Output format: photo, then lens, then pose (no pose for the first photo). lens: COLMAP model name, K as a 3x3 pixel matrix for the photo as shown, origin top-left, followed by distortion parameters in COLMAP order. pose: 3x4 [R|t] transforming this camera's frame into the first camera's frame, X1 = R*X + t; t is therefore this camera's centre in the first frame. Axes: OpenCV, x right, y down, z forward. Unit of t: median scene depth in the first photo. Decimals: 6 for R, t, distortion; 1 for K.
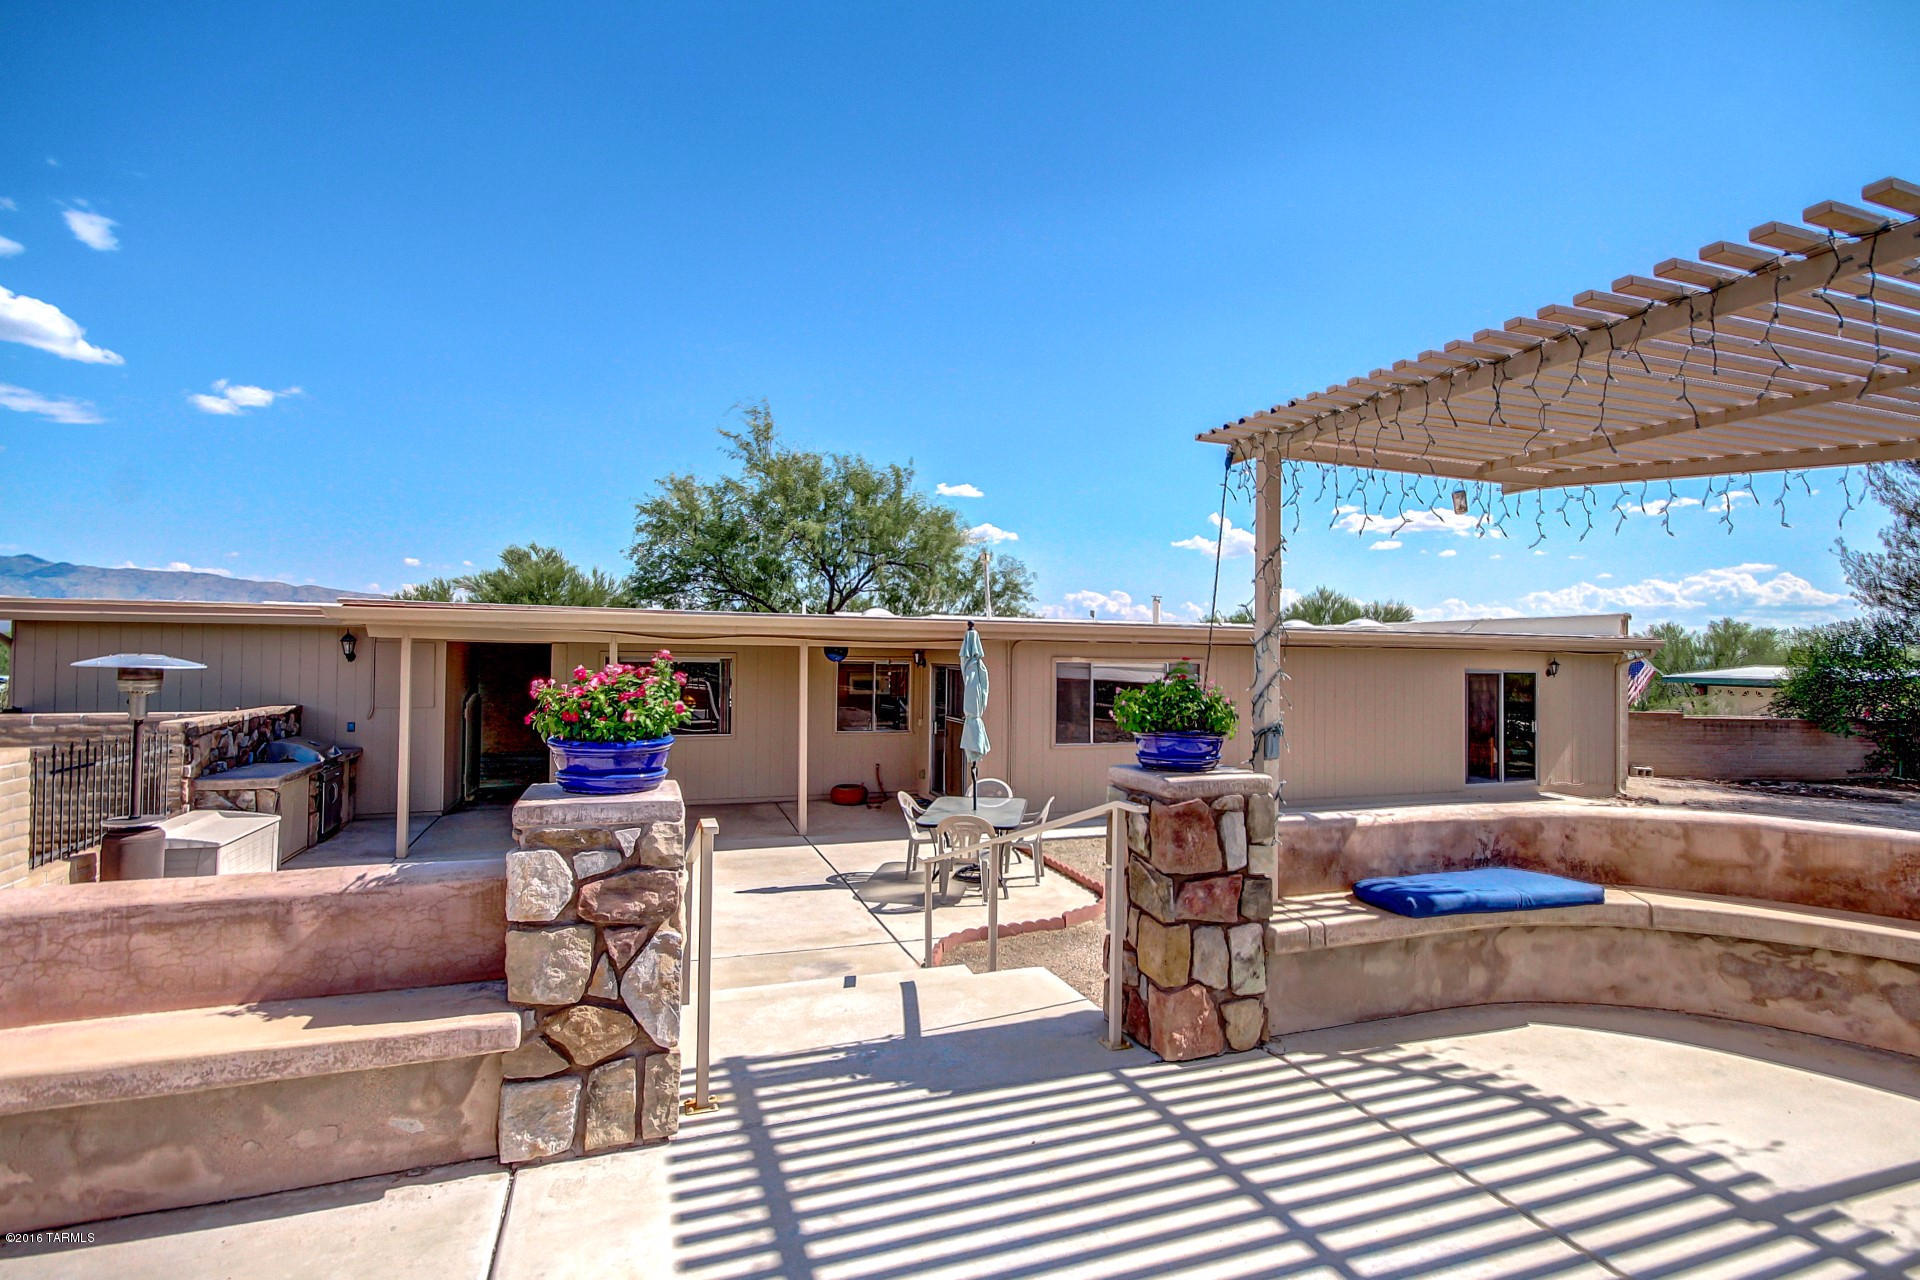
lens RADIAL K [[907.7, 0, 966.3], [0, 907.7, 621.4], [0, 0, 1]] dist [-0.001457, 0.001782]
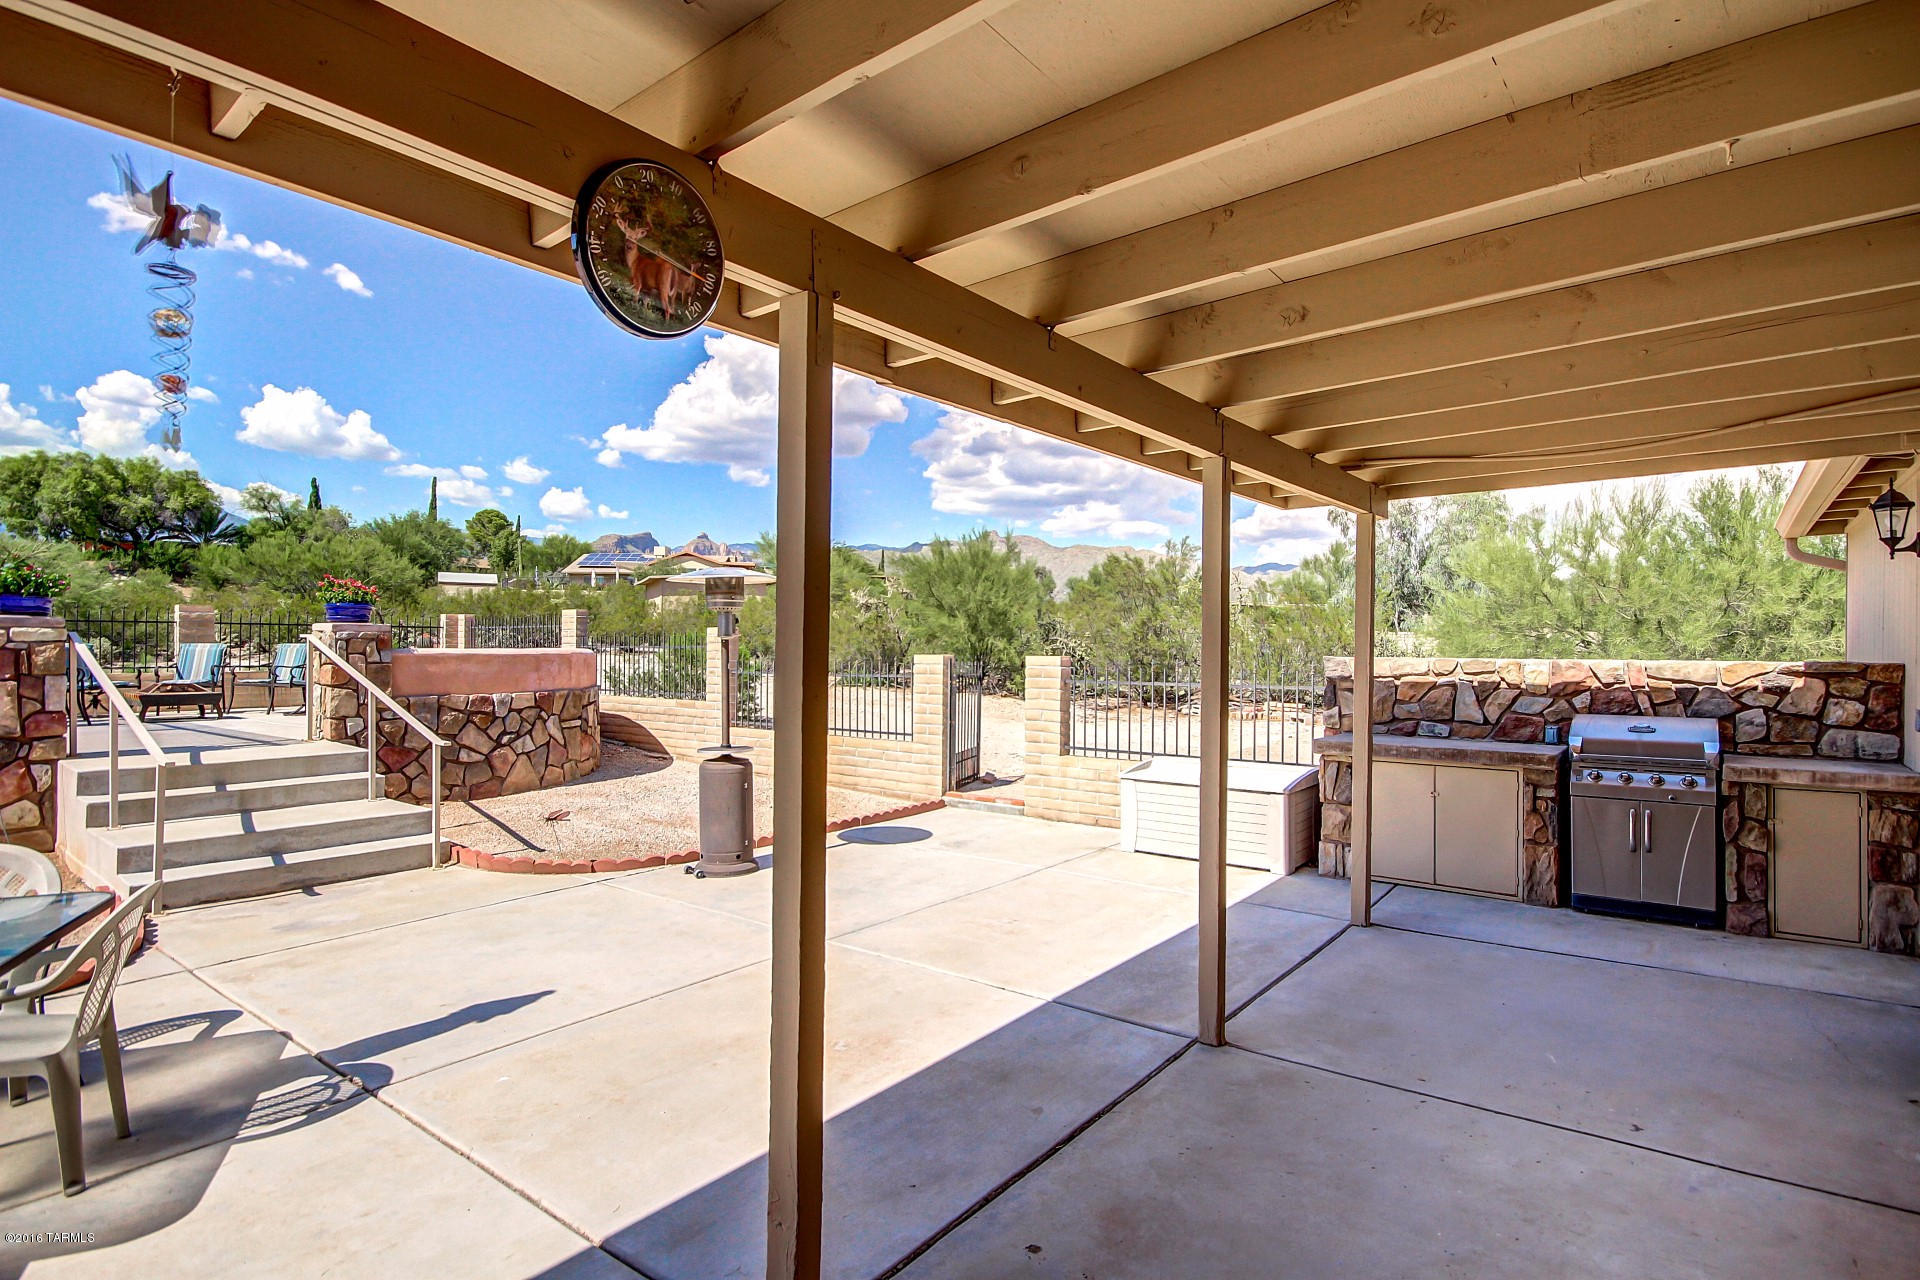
lens RADIAL K [[962.3, 0, 980.6], [0, 962.3, 646.8], [0, 0, 1]] dist [0.008049, 0.000362]
pose [[-0.850089, -0.024037, -0.526091, -0.354439], [0.001171, 0.998869, -0.047529, 0.299398], [0.526638, -0.041020, -0.849099, 3.549597]]
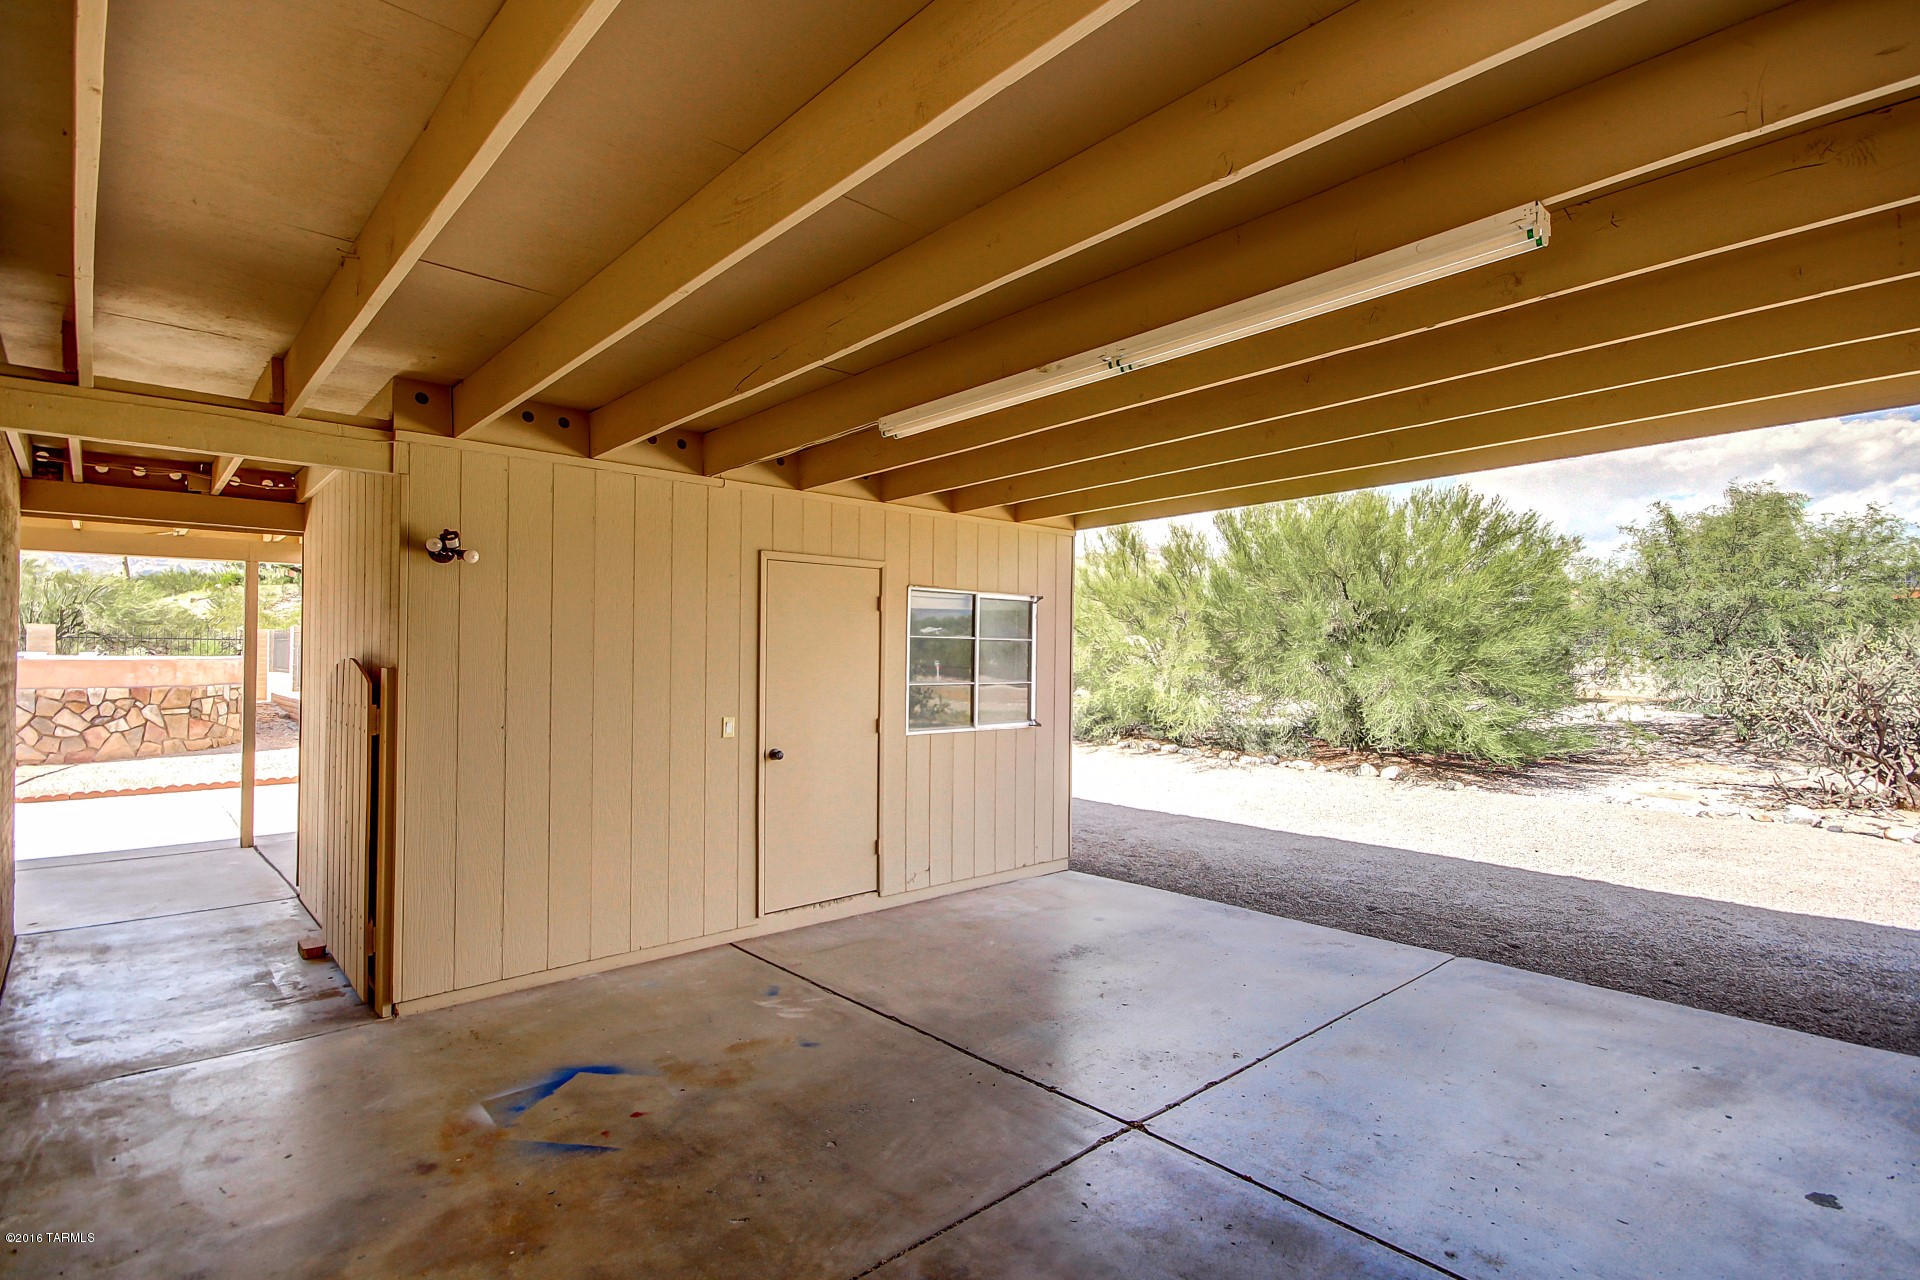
lens RADIAL K [[923.4, 0, 978.2], [0, 923.4, 643.4], [0, 0, 1]] dist [0.003623, -0.004259]
pose [[-0.921449, -0.031619, -0.387210, -2.324279], [-0.007939, 0.998007, -0.062603, 0.323390], [0.388418, -0.054612, -0.919864, 5.127842]]
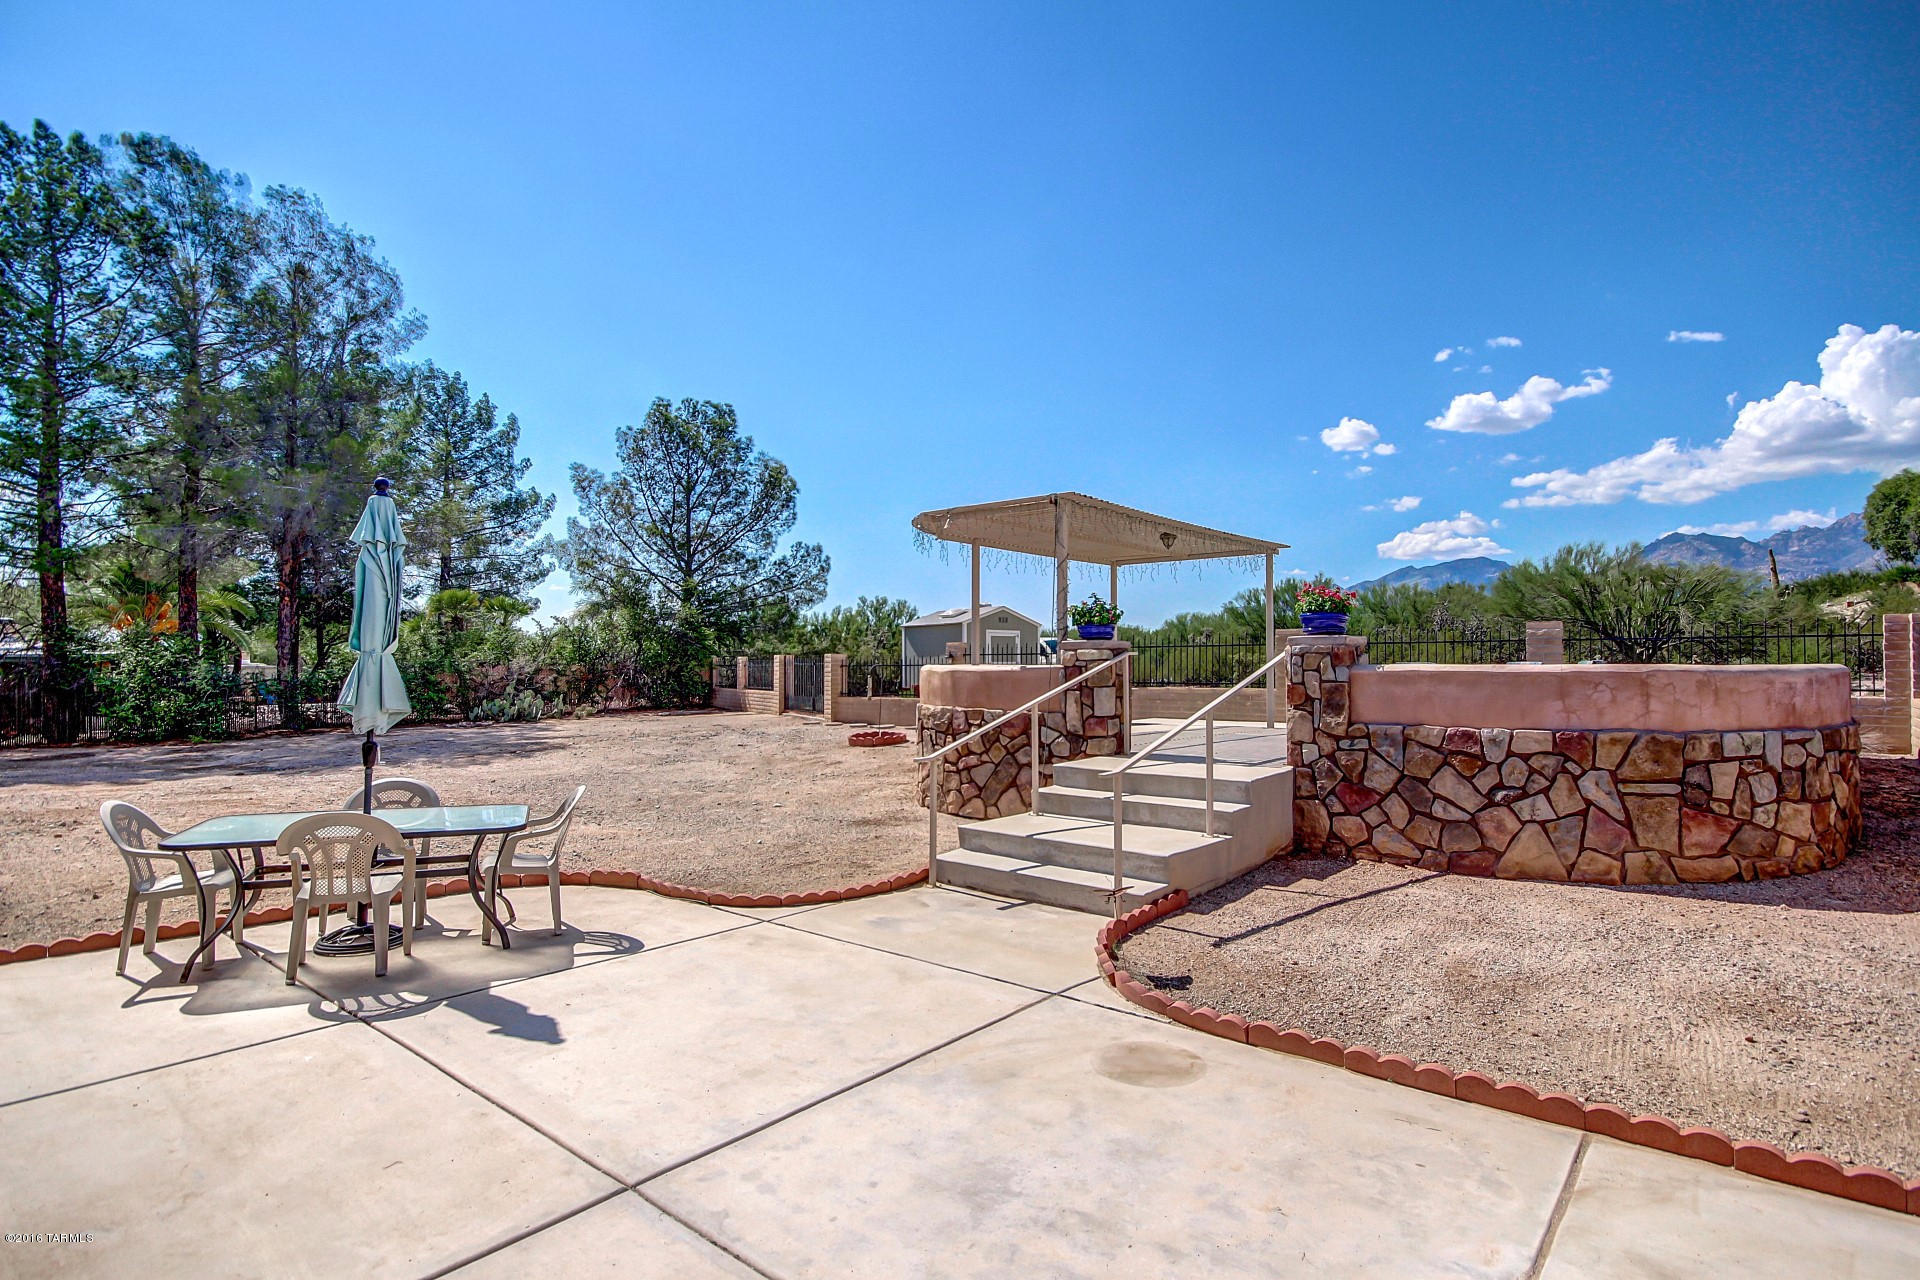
lens RADIAL K [[962.3, 0, 976.2], [0, 962.3, 654.9], [0, 0, 1]] dist [0.008049, 0.000362]
pose [[-0.498510, -0.007559, 0.866851, -1.698401], [-0.045572, 0.998808, -0.017499, 0.238307], [-0.865685, -0.048227, -0.498261, 2.395760]]
